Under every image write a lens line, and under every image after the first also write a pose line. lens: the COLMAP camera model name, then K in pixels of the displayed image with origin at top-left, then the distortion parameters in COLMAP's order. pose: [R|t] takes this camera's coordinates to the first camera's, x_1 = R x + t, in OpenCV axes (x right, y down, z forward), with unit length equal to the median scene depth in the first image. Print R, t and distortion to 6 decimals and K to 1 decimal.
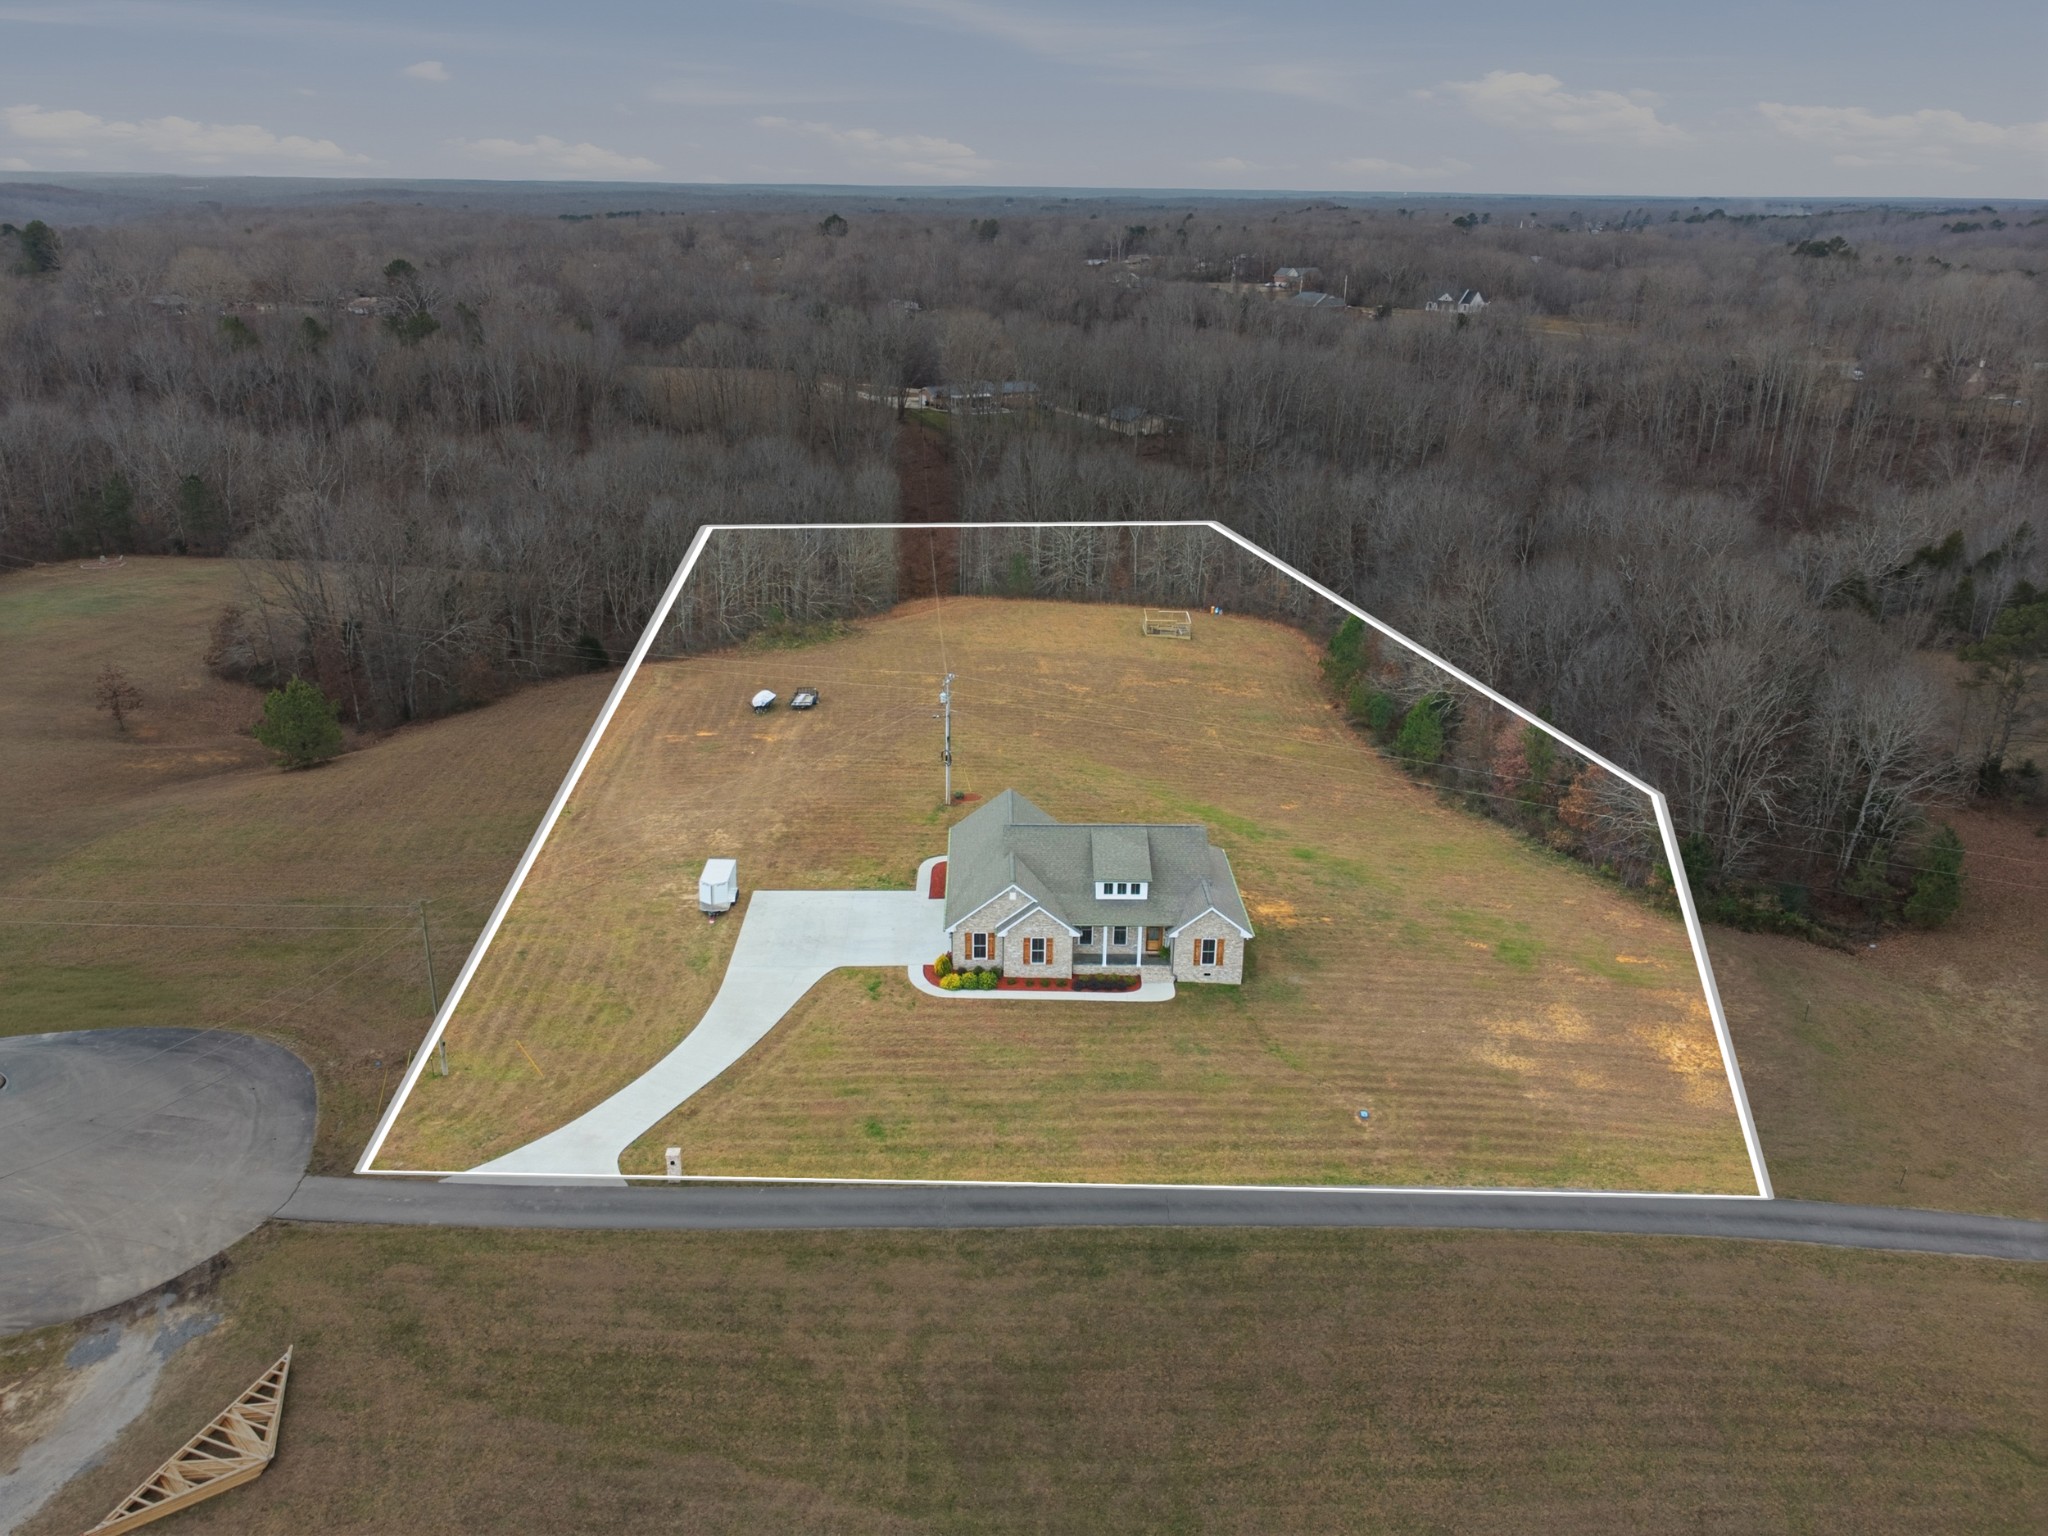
lens RADIAL K [[1534.2, 0, 1024.0], [0, 1534.2, 768.0], [0, 0, 1]] dist [0.000487, 0.044257]
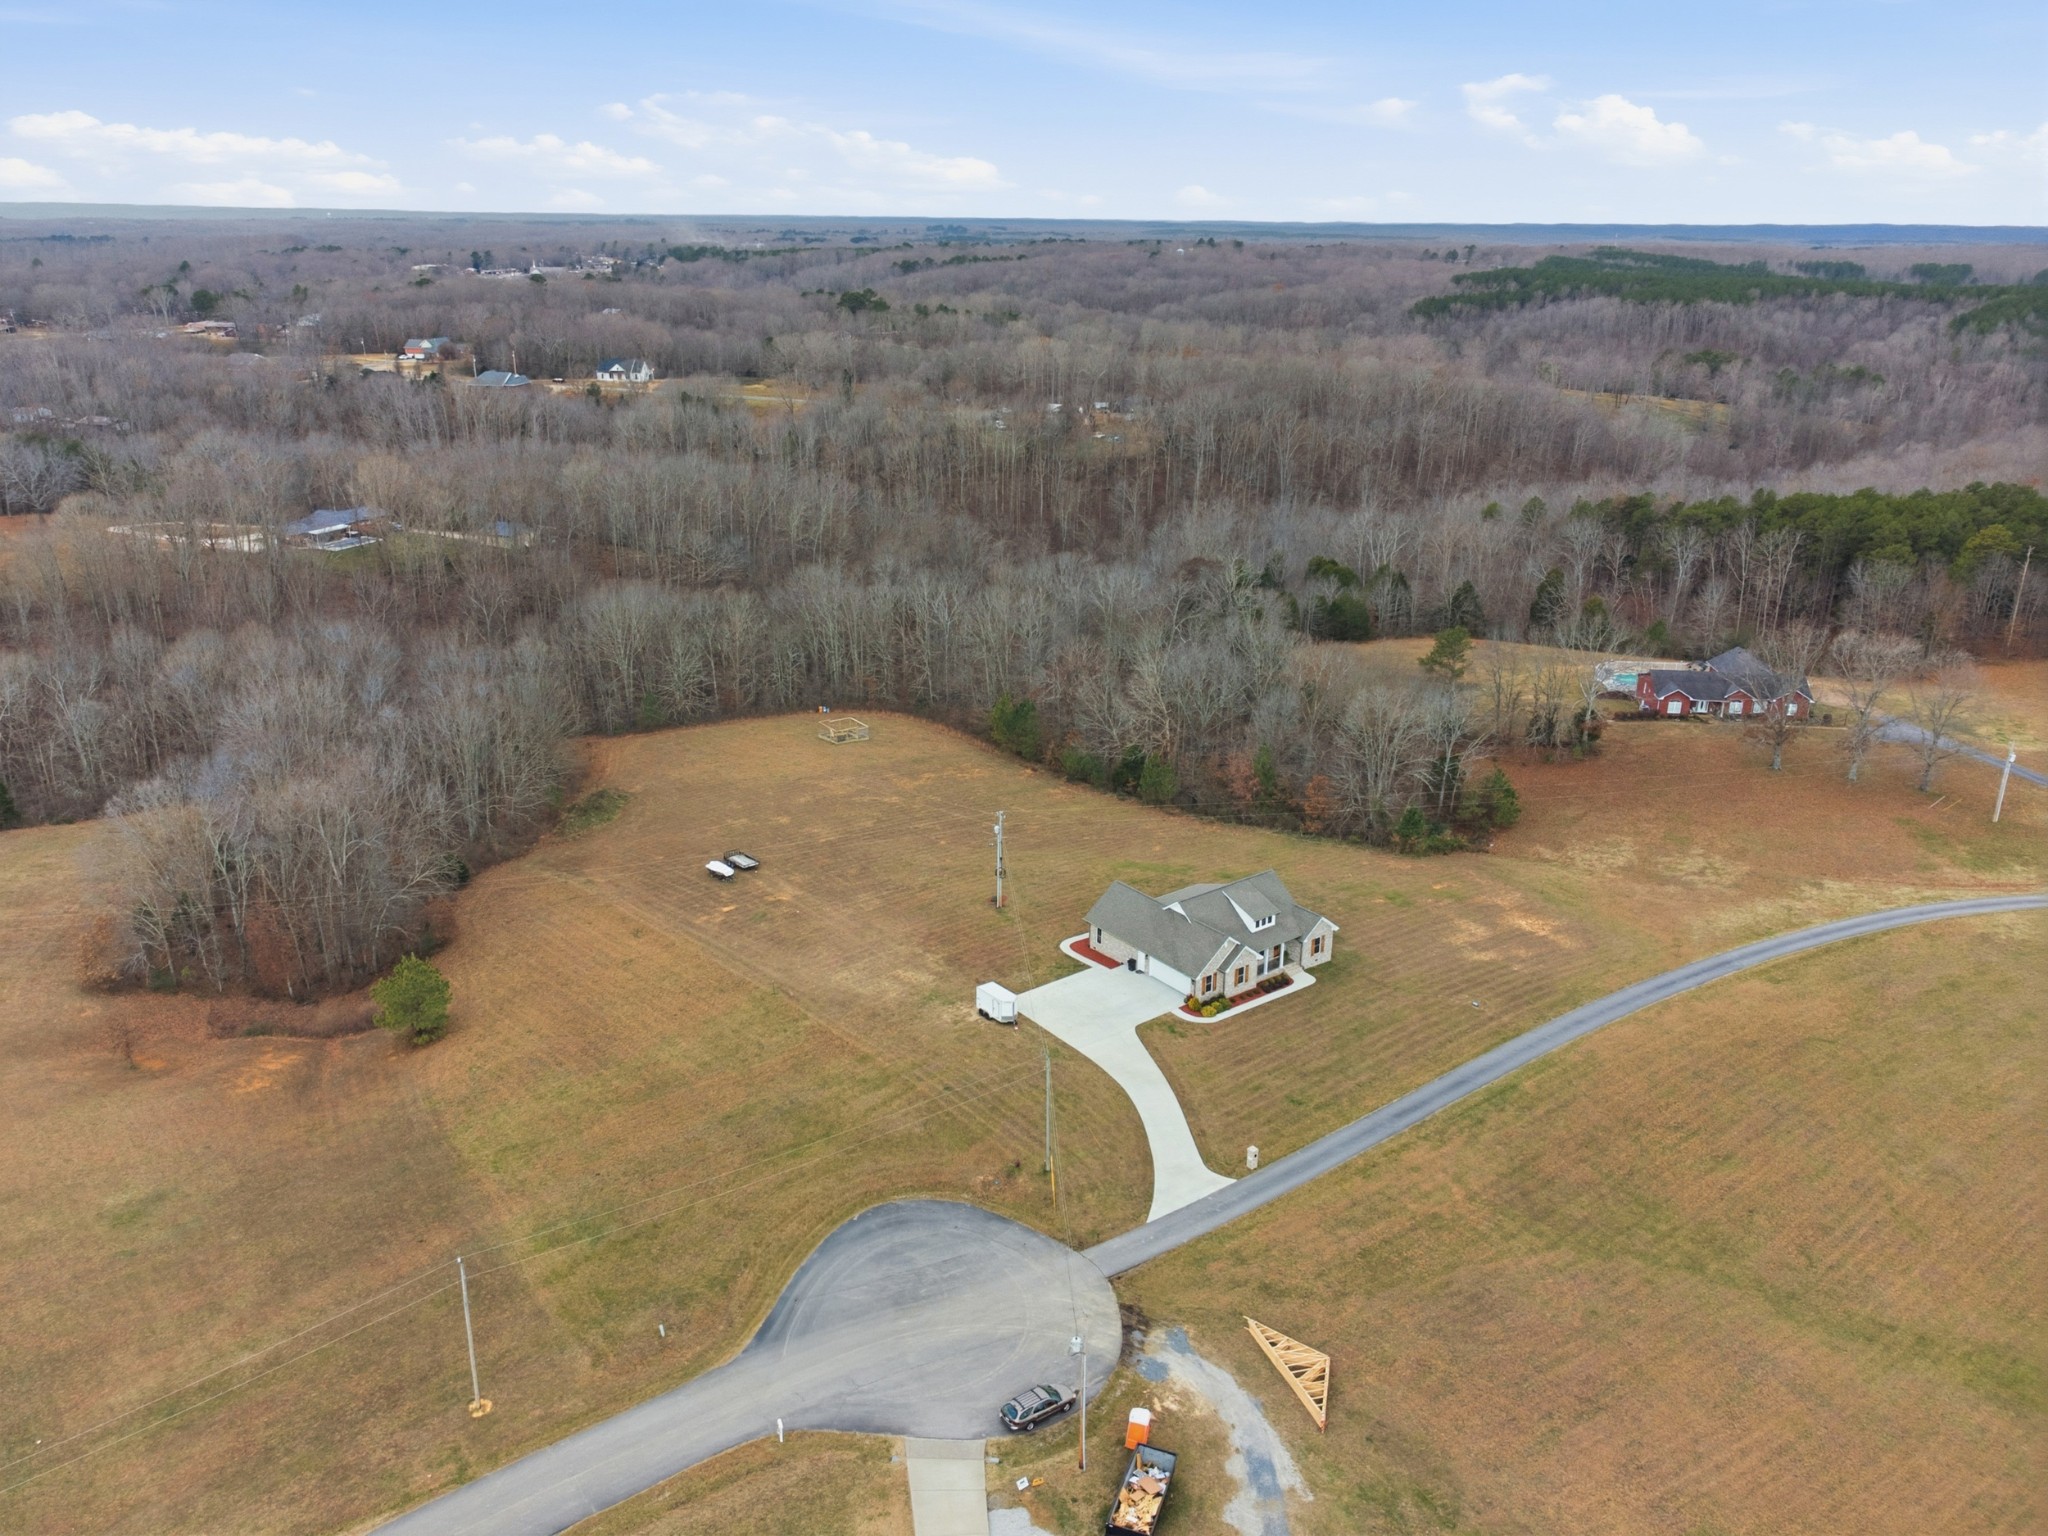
lens RADIAL K [[1534.2, 0, 1024.0], [0, 1534.2, 768.0], [0, 0, 1]] dist [0.000487, 0.044257]
pose [[0.798566, -0.208601, 0.564604, -0.979389], [0.213108, 0.975251, 0.058904, -0.217037], [-0.562918, 0.073283, 0.823257, -0.146236]]
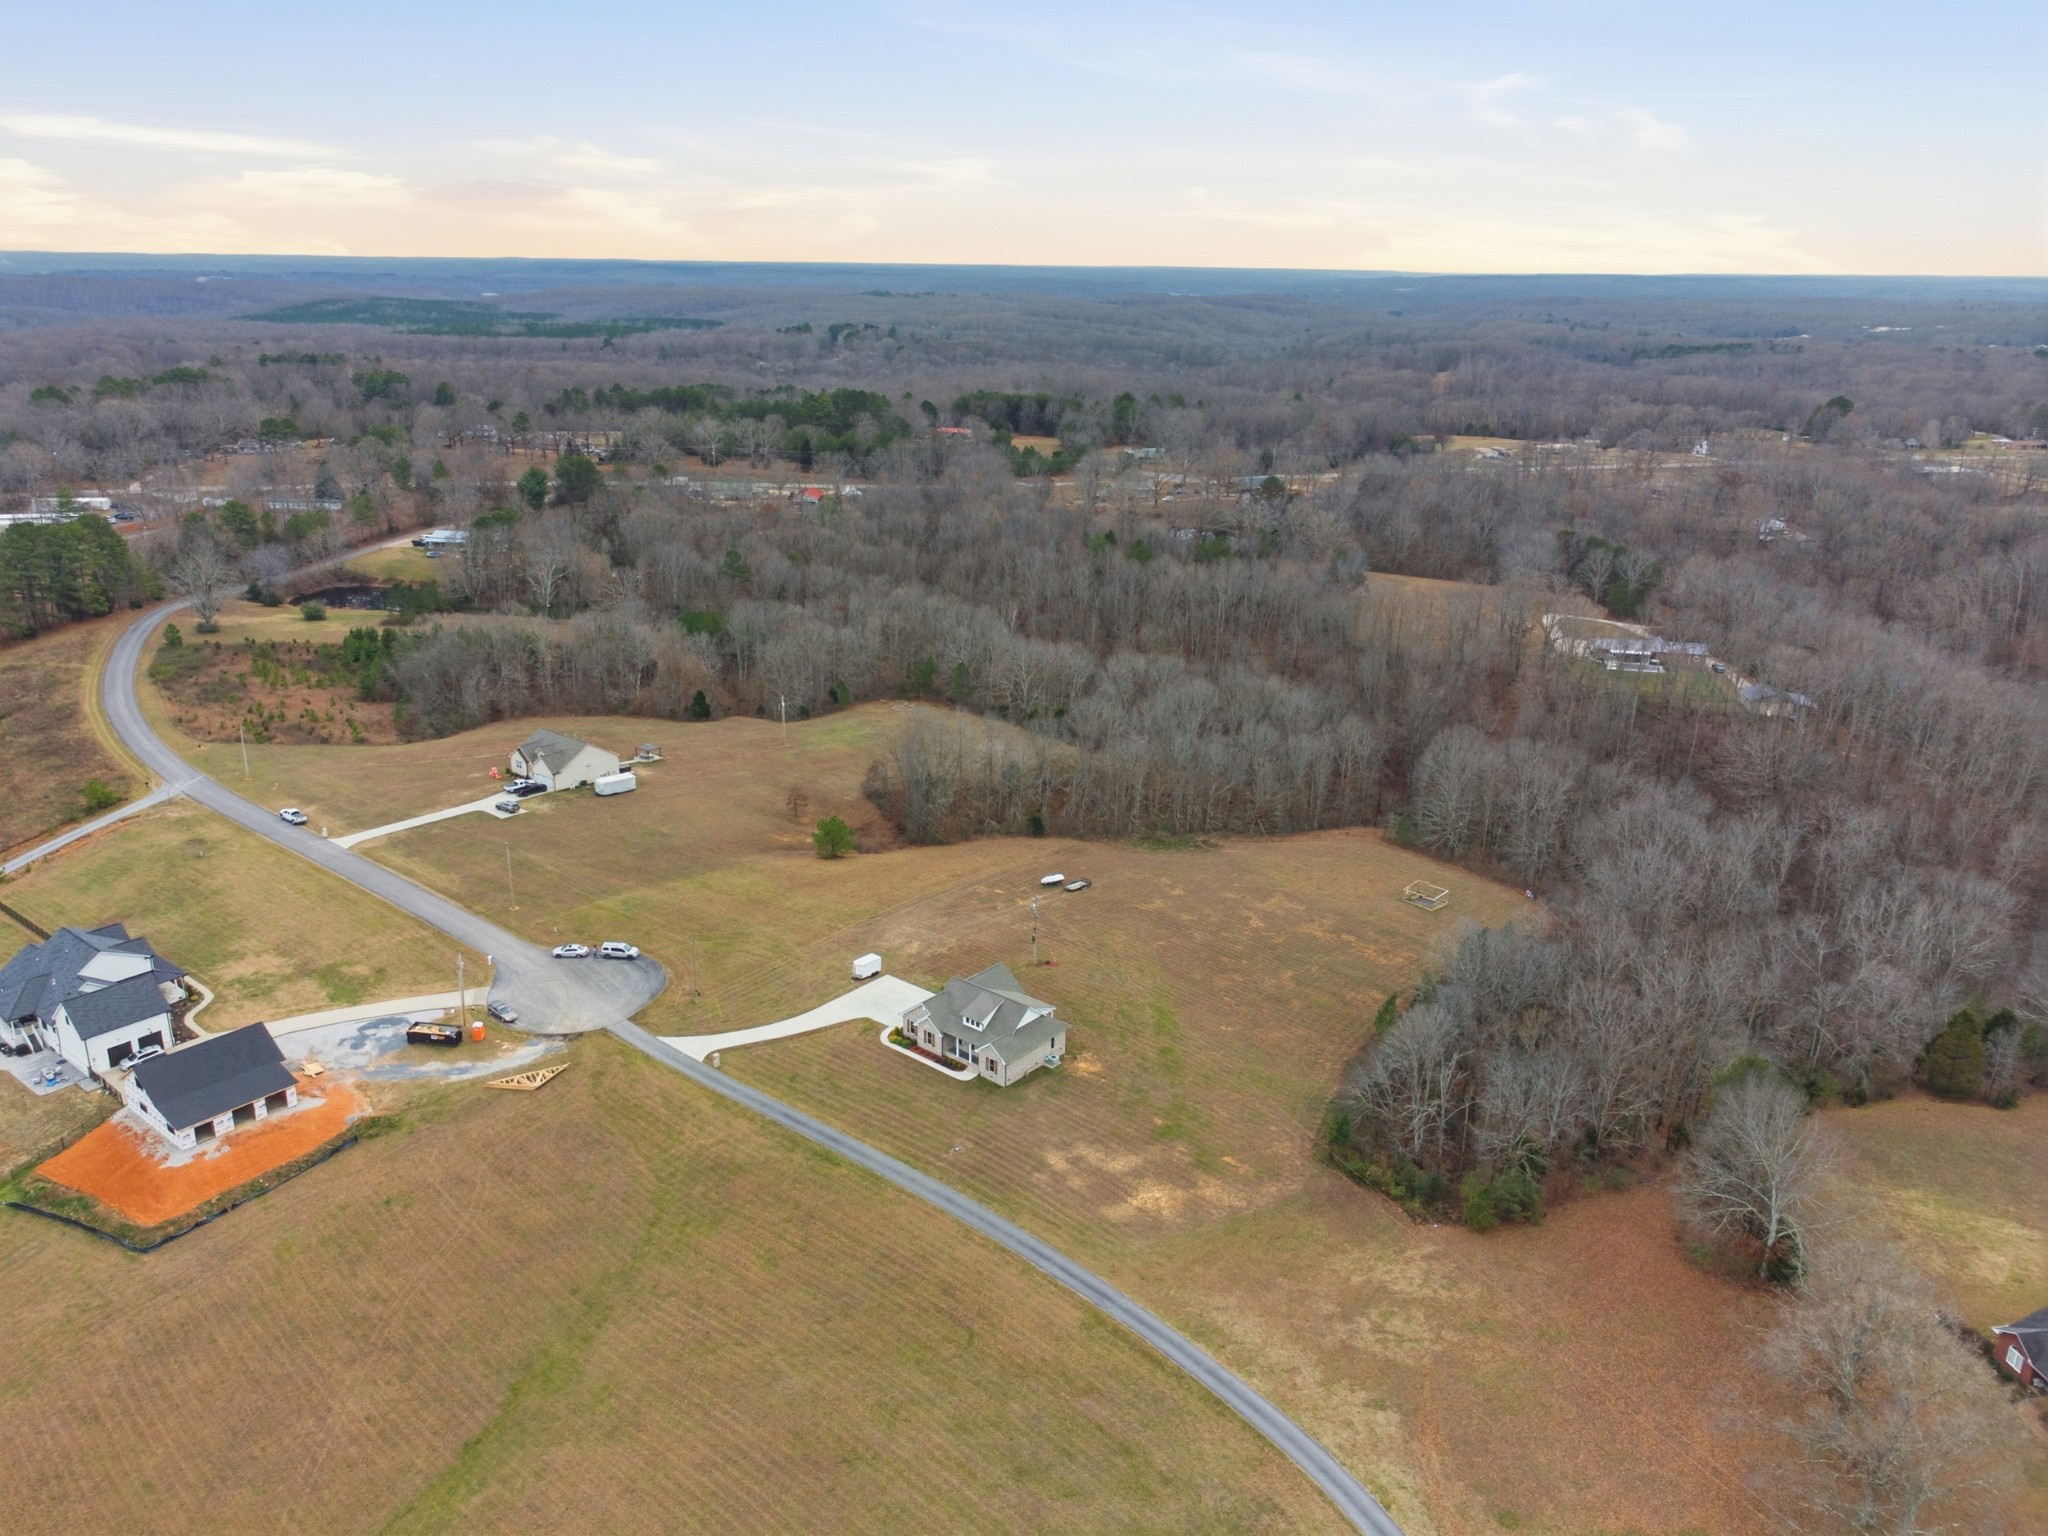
lens RADIAL K [[1534.2, 0, 1024.0], [0, 1534.2, 768.0], [0, 0, 1]] dist [0.000487, 0.044257]
pose [[0.757332, 0.203602, -0.620479, 1.322216], [-0.236155, 0.971238, 0.030457, -0.329996], [0.608834, 0.123464, 0.783631, -0.597111]]
